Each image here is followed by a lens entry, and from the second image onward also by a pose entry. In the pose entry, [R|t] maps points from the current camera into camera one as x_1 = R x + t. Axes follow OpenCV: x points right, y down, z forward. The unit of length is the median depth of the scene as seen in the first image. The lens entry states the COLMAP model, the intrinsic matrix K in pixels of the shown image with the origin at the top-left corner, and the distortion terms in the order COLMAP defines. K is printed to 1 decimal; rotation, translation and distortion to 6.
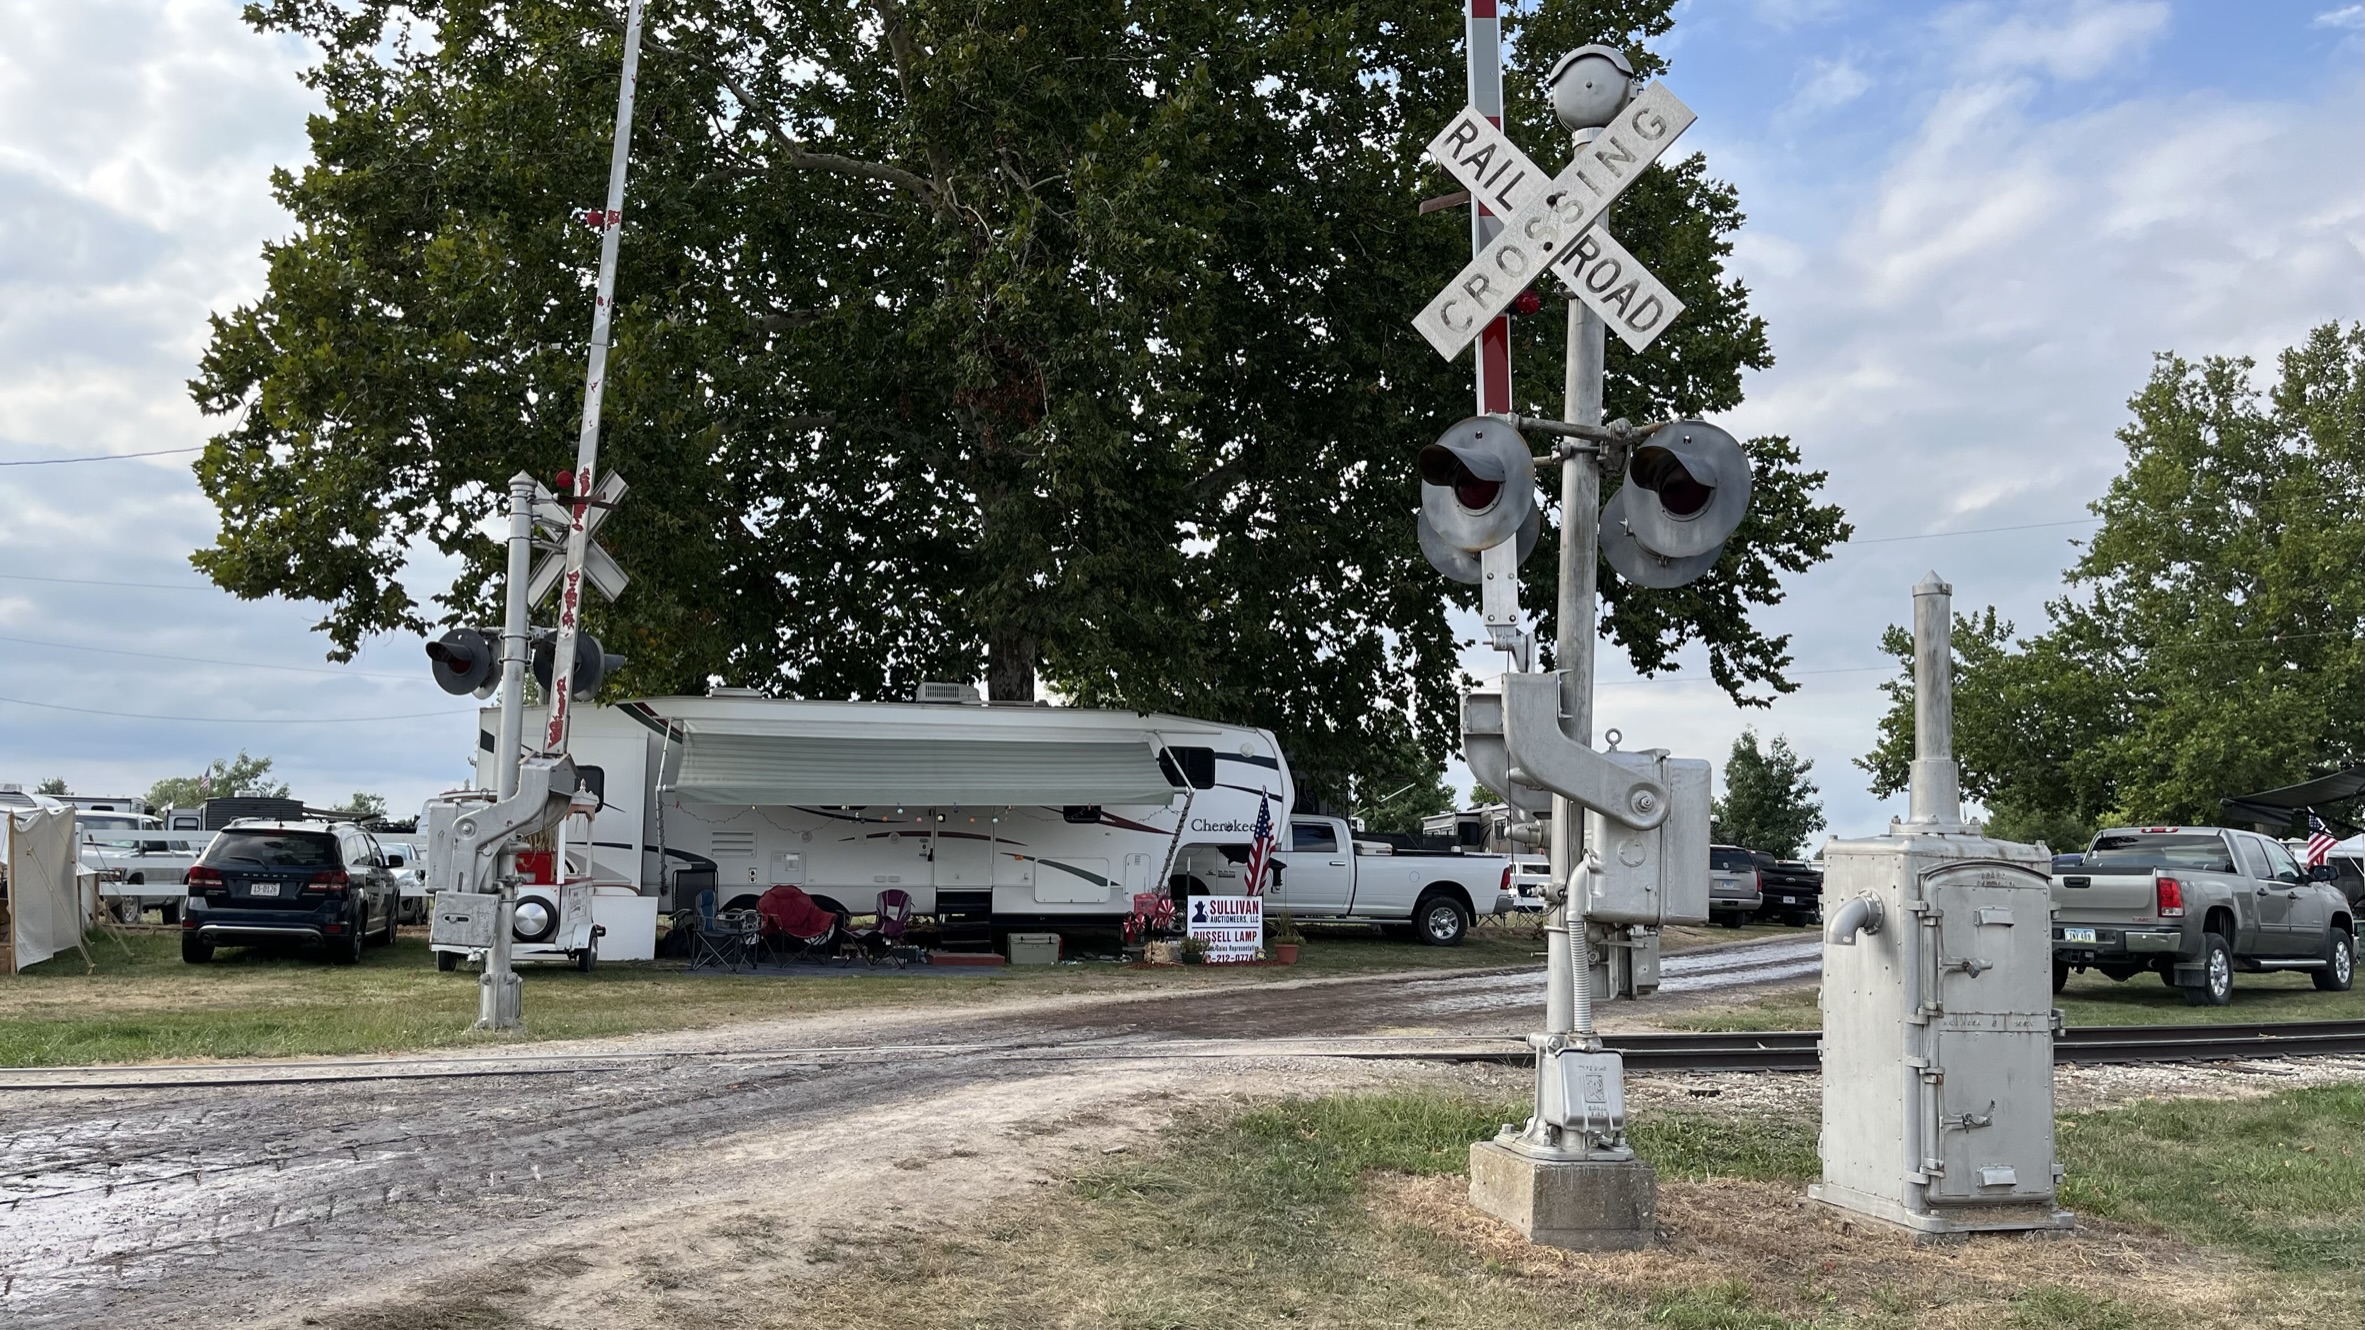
lens RADIAL K [[1808.1, 0, 1142.8], [0, 1808.1, 675.7], [0, 0, 1]] dist [0.089045, -0.087288]
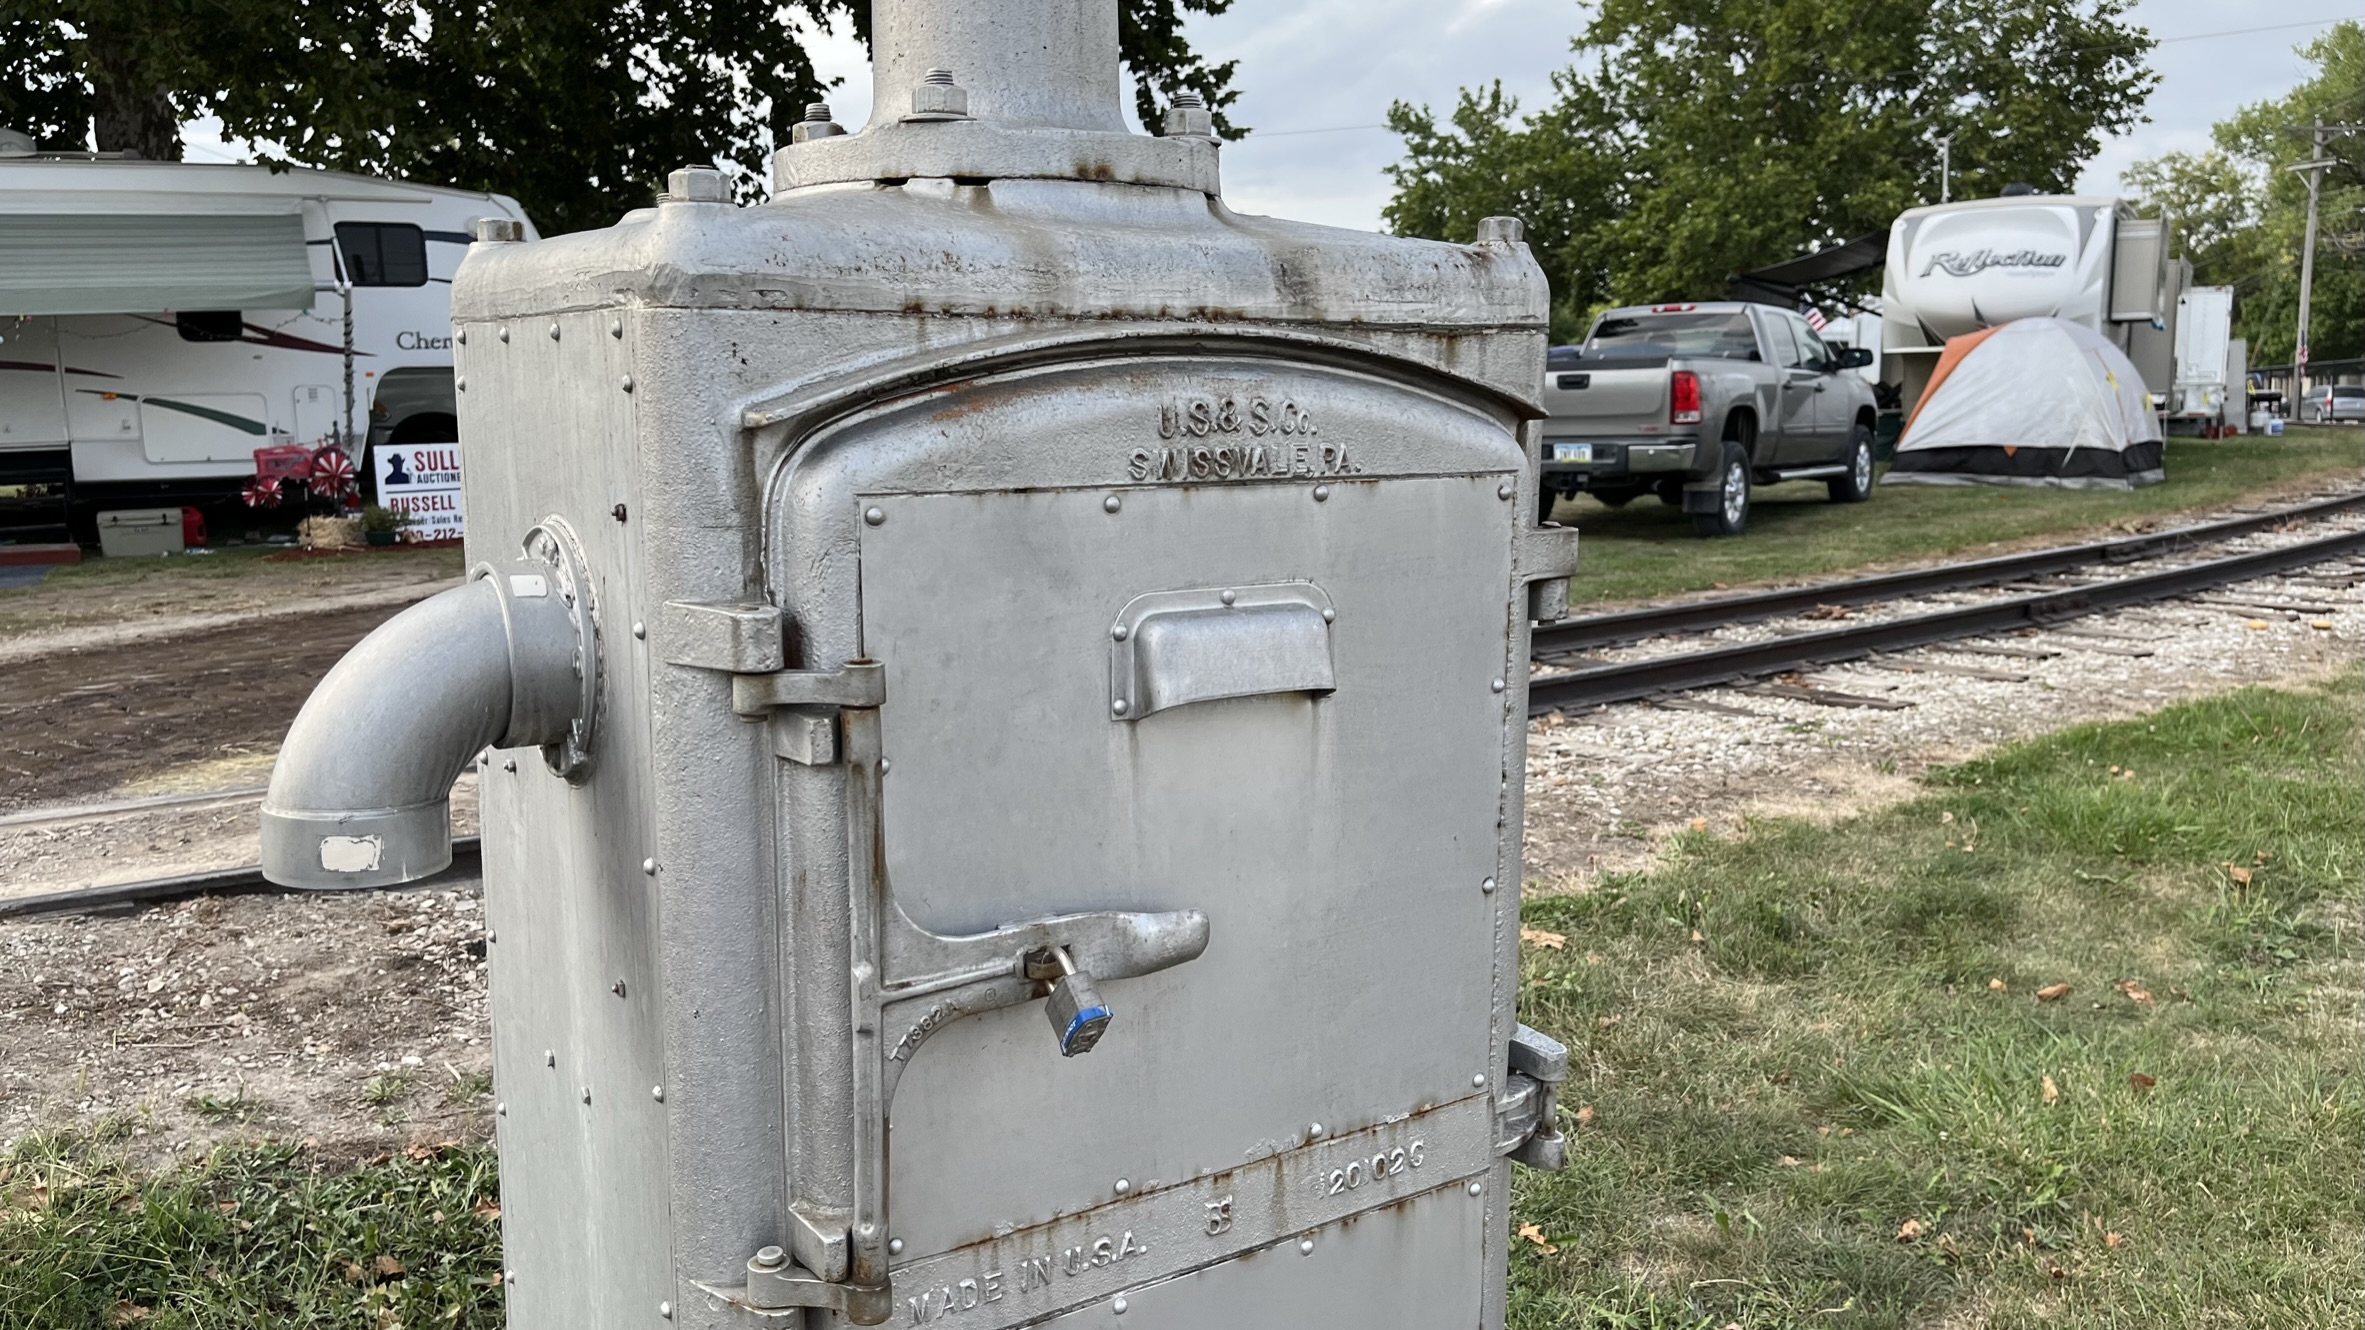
lens RADIAL K [[1814.4, 0, 1124.6], [0, 1814.4, 611.8], [0, 0, 1]] dist [0.045518, 0.001916]
pose [[0.972507, -0.060600, 0.224849, 0.073050], [0.008065, 0.973732, 0.227554, 0.015534], [-0.232732, -0.219484, 0.947450, 0.147754]]
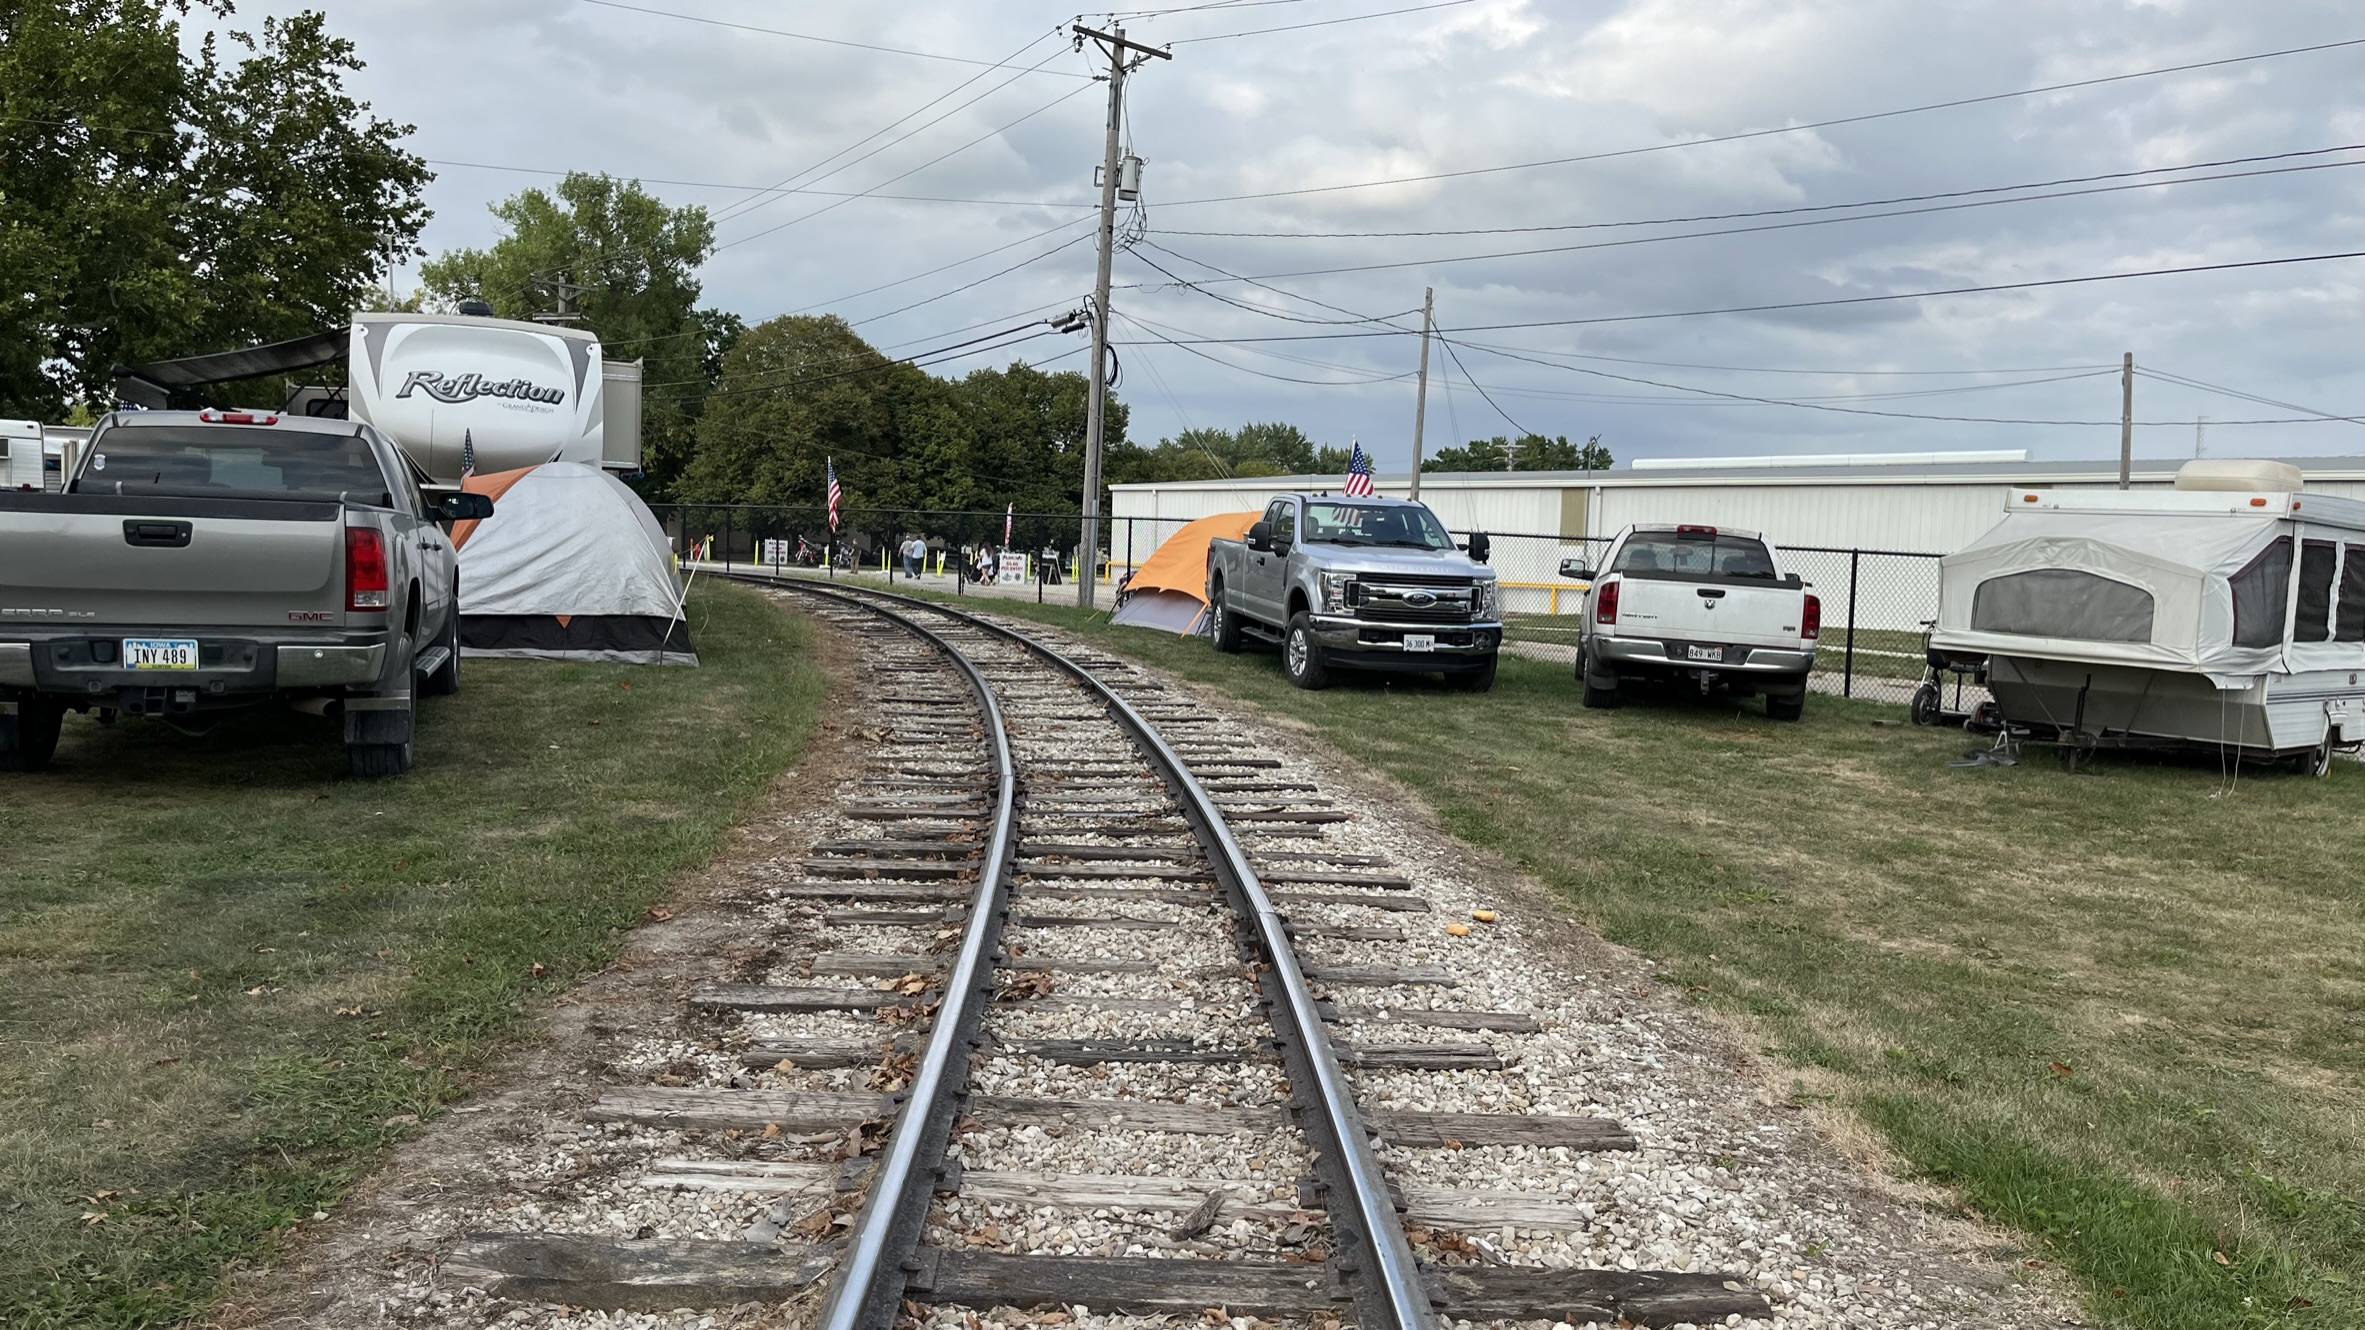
lens RADIAL K [[1808.1, 0, 1142.8], [0, 1808.1, 675.7], [0, 0, 1]] dist [0.089045, -0.087288]
pose [[0.394197, -0.077334, 0.915766, 0.090277], [-0.130414, 0.981662, 0.139036, 0.024810], [-0.909726, -0.174237, 0.376883, 0.279359]]
